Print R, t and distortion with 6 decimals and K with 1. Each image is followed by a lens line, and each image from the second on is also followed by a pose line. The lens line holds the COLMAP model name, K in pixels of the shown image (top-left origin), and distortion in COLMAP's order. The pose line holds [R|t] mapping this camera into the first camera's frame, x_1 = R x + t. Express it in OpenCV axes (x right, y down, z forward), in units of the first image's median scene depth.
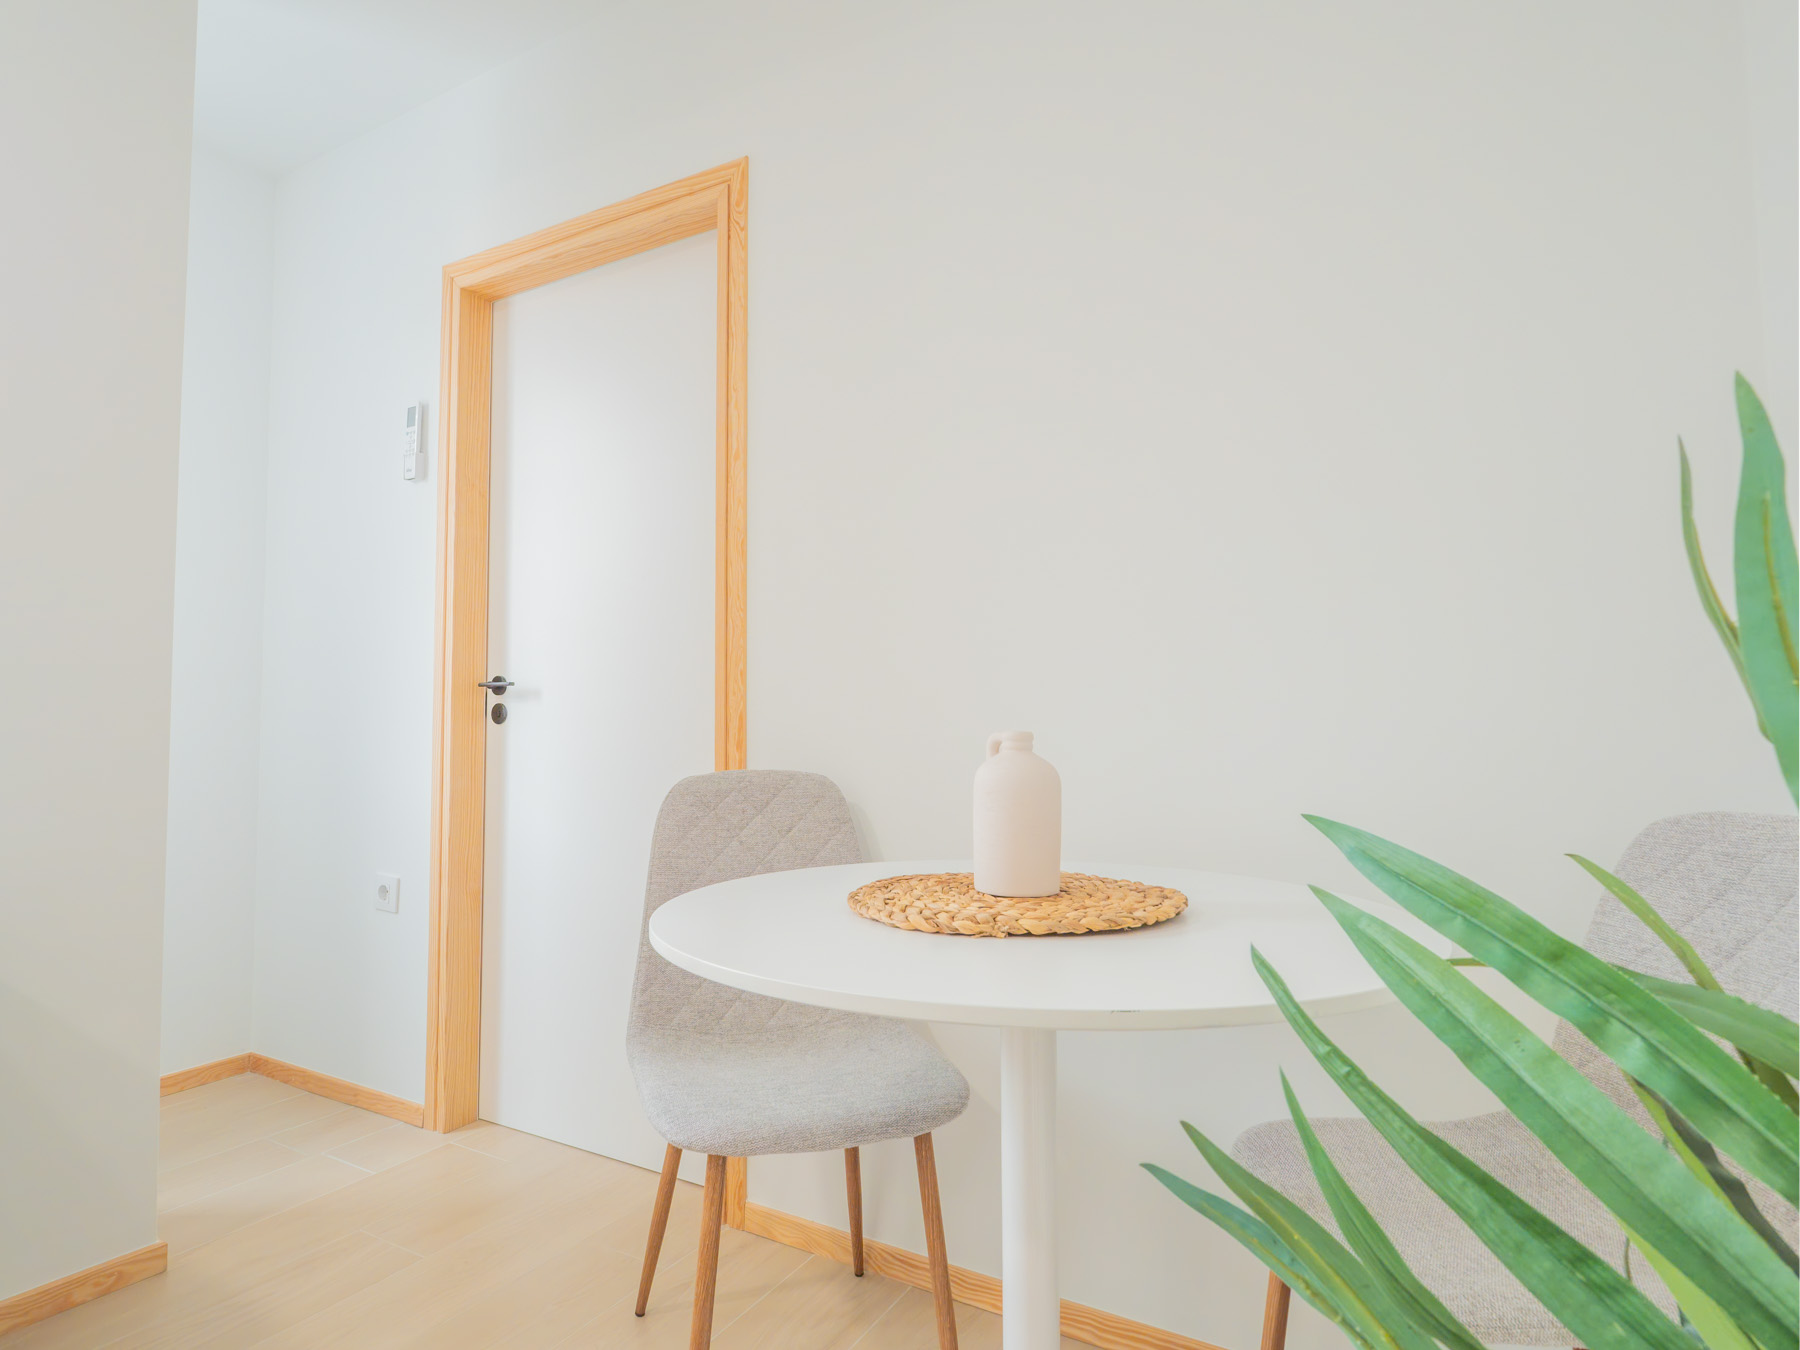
lens RADIAL K [[995.2, 0, 888.4], [0, 995.2, 668.7], [0, 0, 1]] dist [-0.004381, -0.001286]
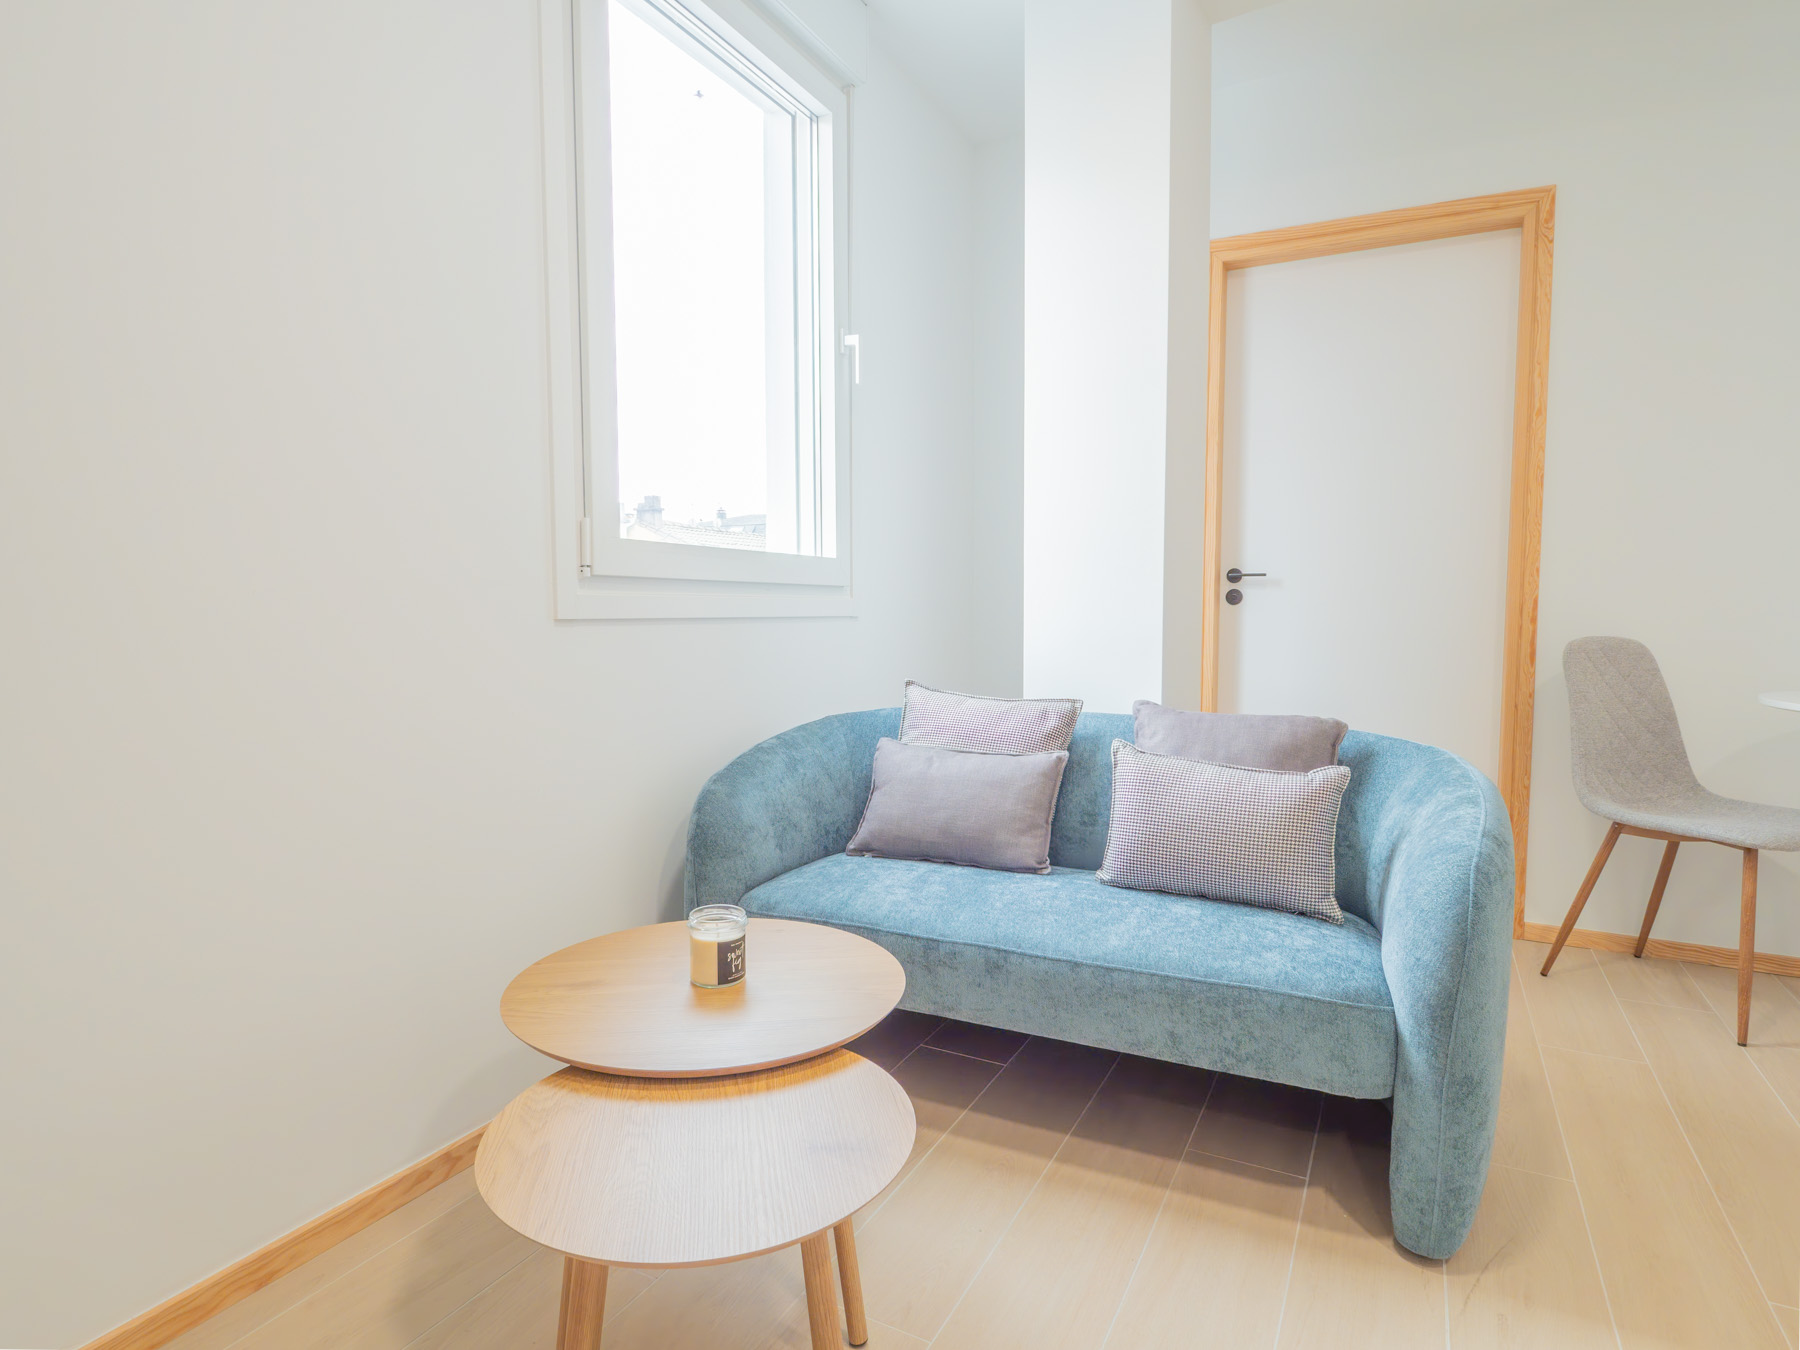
lens RADIAL K [[986.0, 0, 898.5], [0, 986.0, 686.0], [0, 0, 1]] dist [-0.003347, -0.007250]
pose [[0.999129, 0.002537, 0.041655, -1.097387], [-0.008092, 0.990984, 0.133733, -0.011672], [-0.040941, -0.133953, 0.990142, -0.375290]]
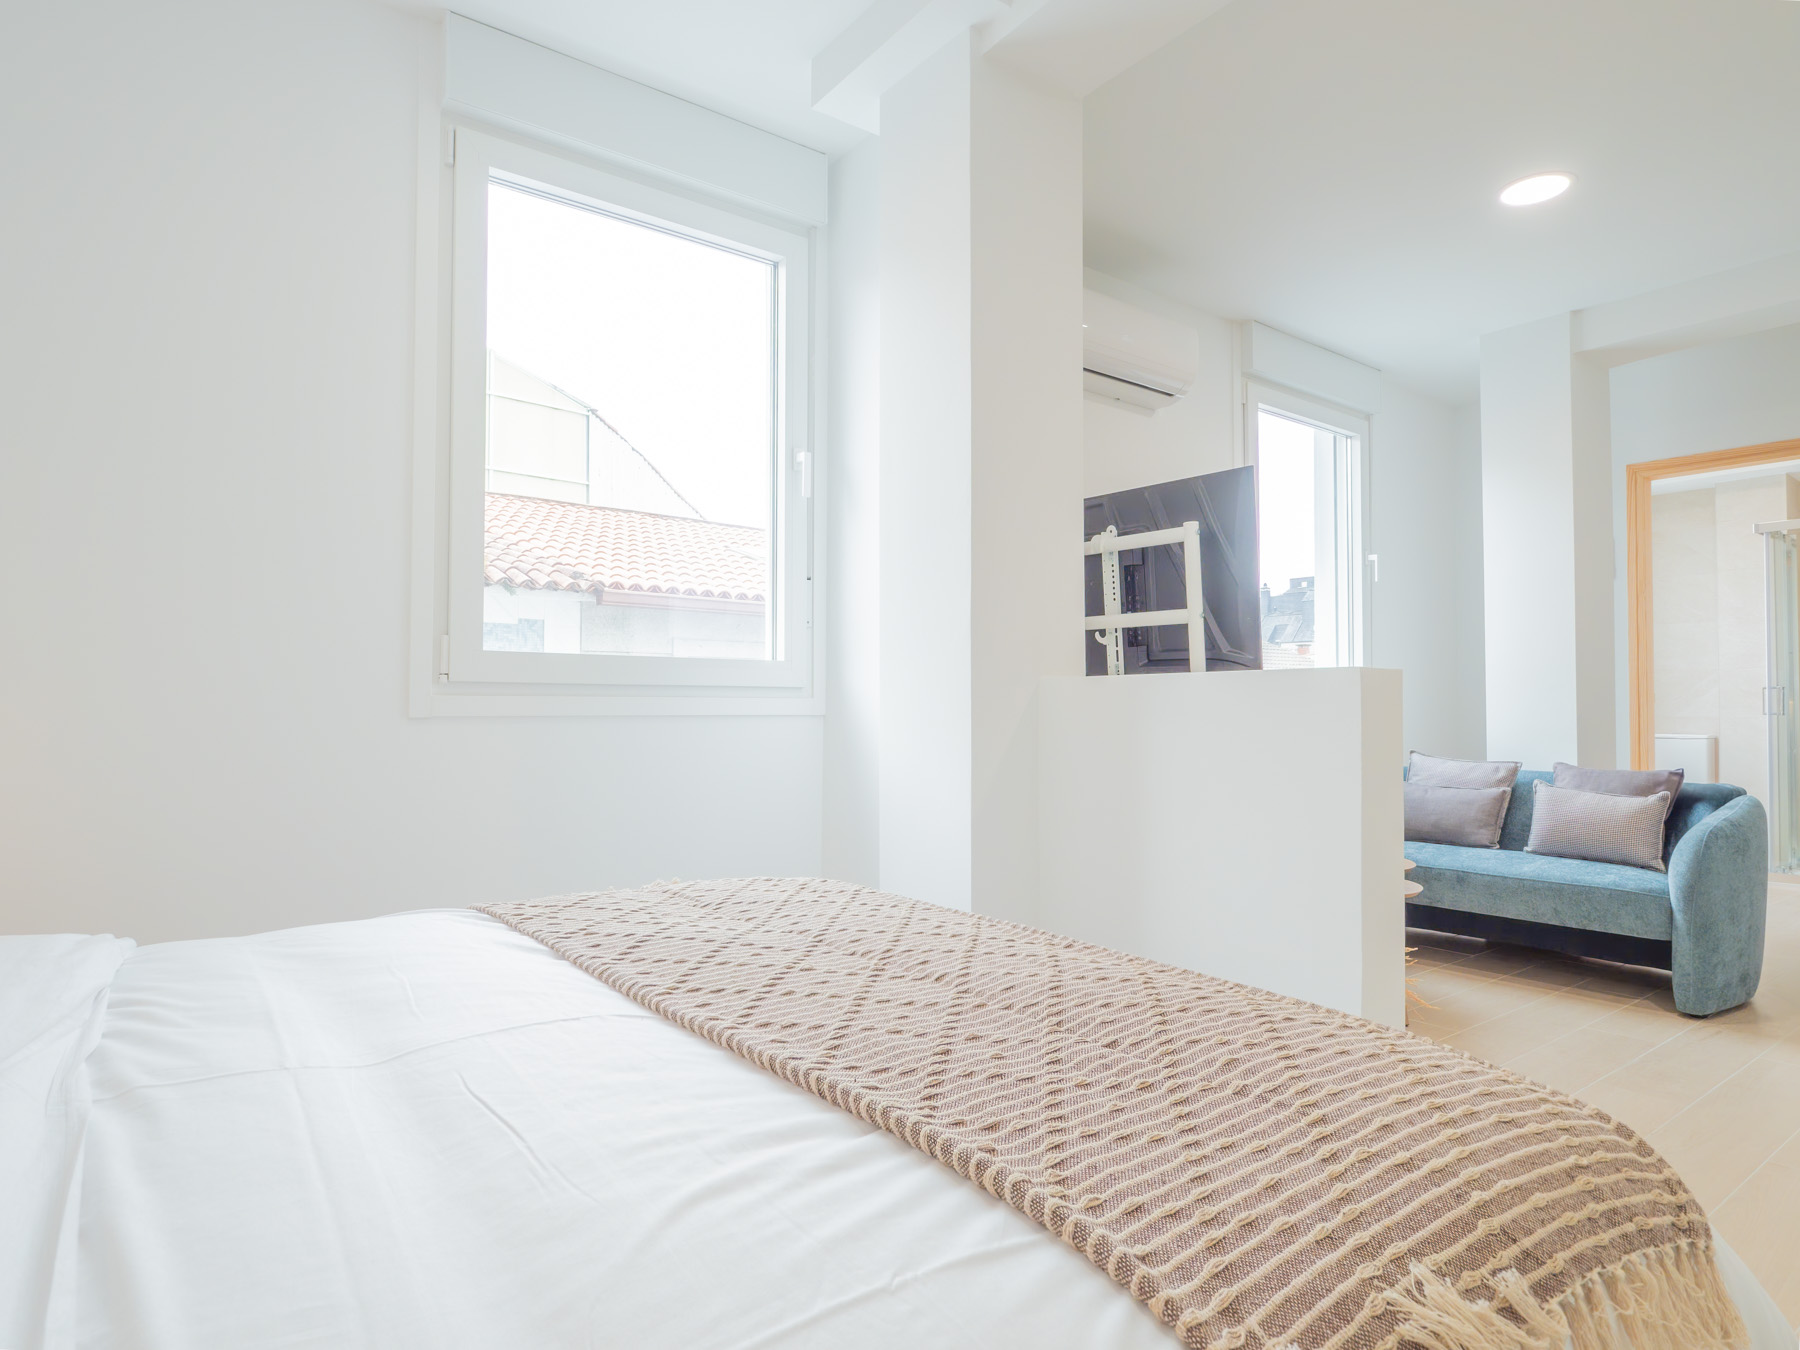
lens RADIAL K [[1018.9, 0, 872.9], [0, 1018.9, 682.6], [0, 0, 1]] dist [-0.002889, -0.009885]
pose [[0.913108, 0.001955, -0.407712, -1.203115], [0.012238, 0.999406, 0.032202, -0.090426], [0.407533, -0.034393, 0.912543, -1.672957]]
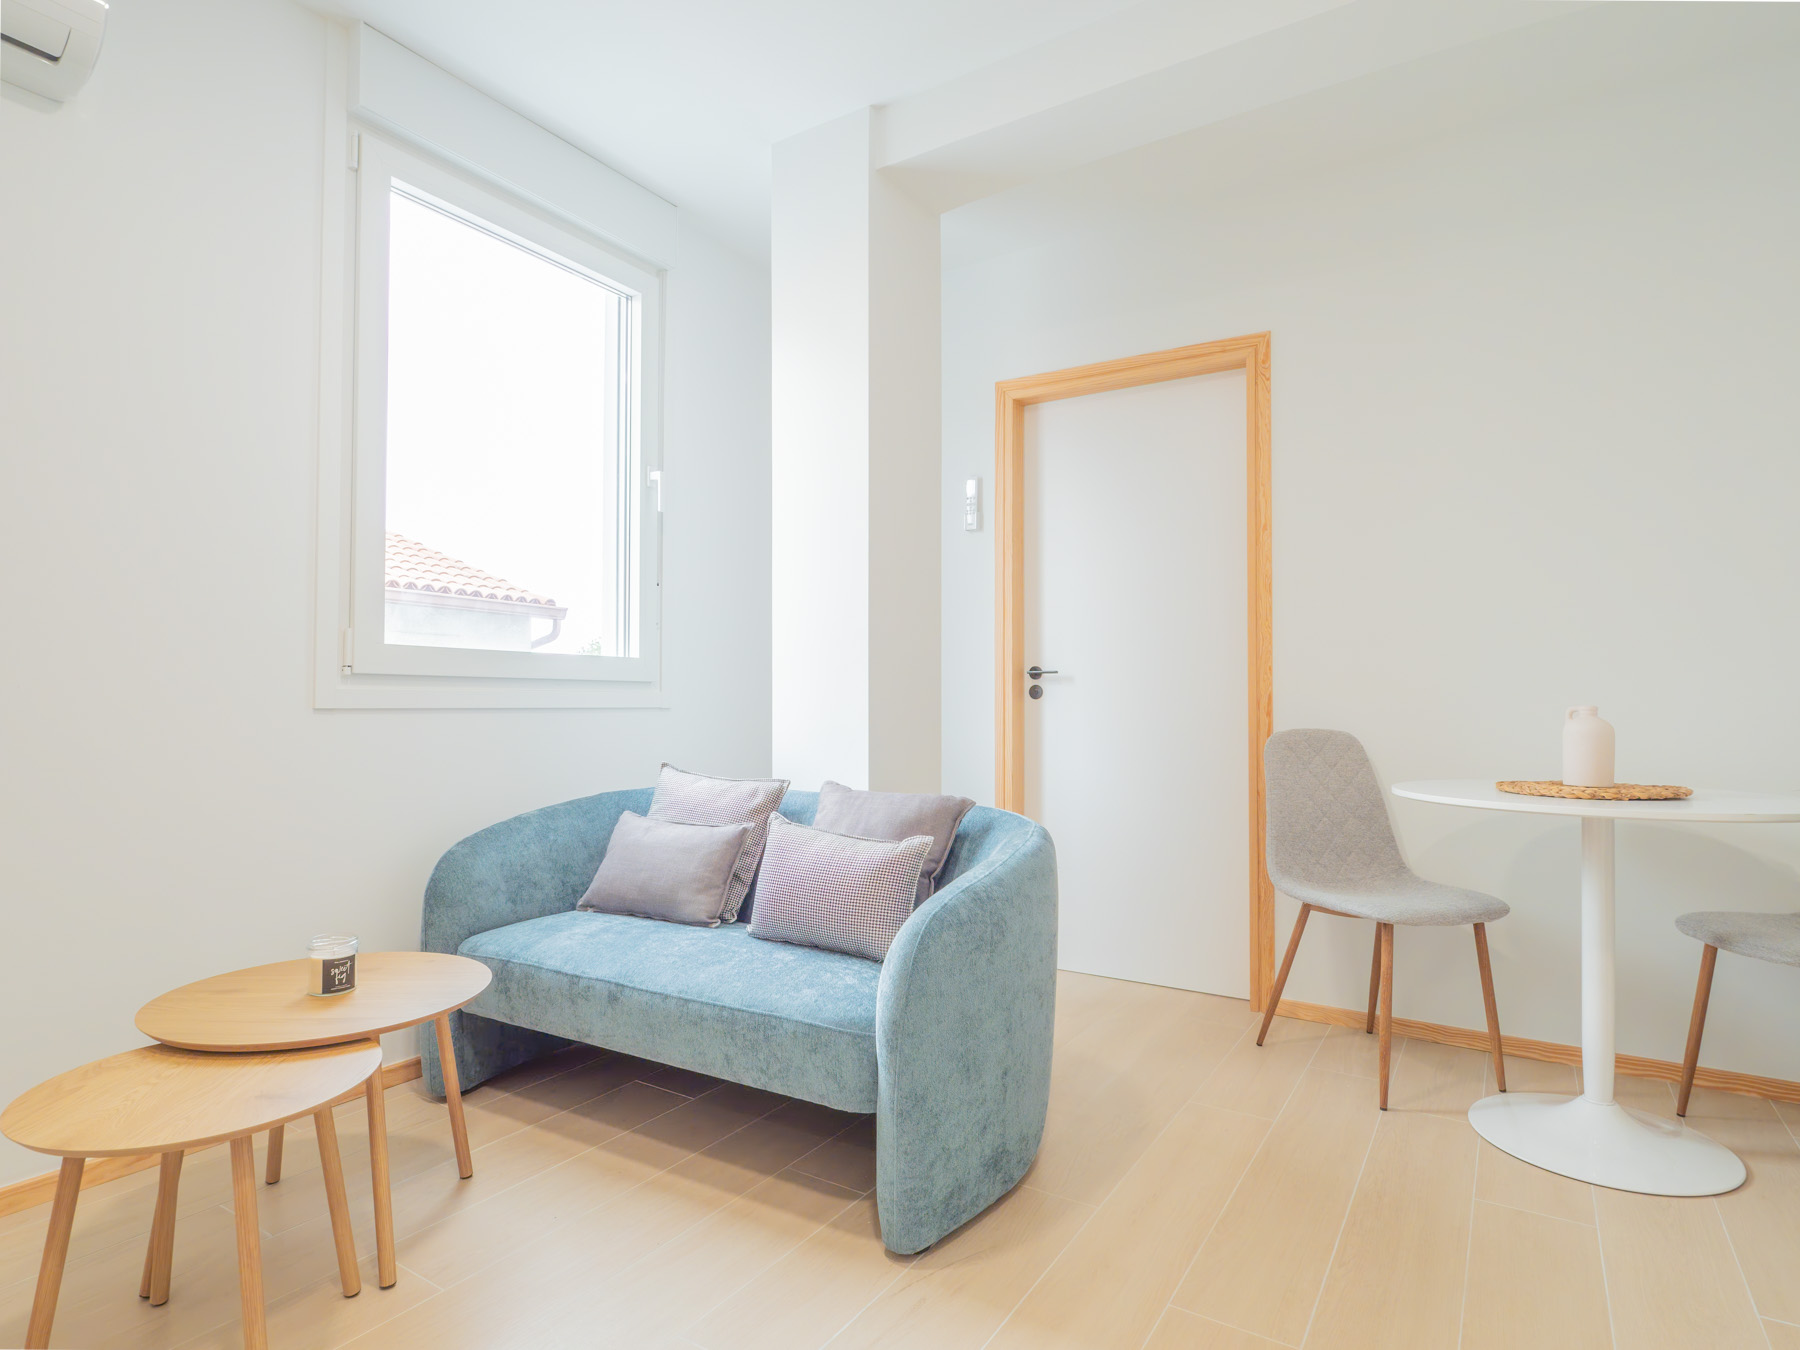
lens RADIAL K [[979.1, 0, 902.4], [0, 979.1, 684.2], [0, 0, 1]] dist [-0.004539, -0.003148]
pose [[0.999113, 0.008577, -0.041222, -0.647627], [-0.006981, 0.999226, 0.038720, -0.025636], [0.041522, -0.038398, 0.998399, -0.554277]]
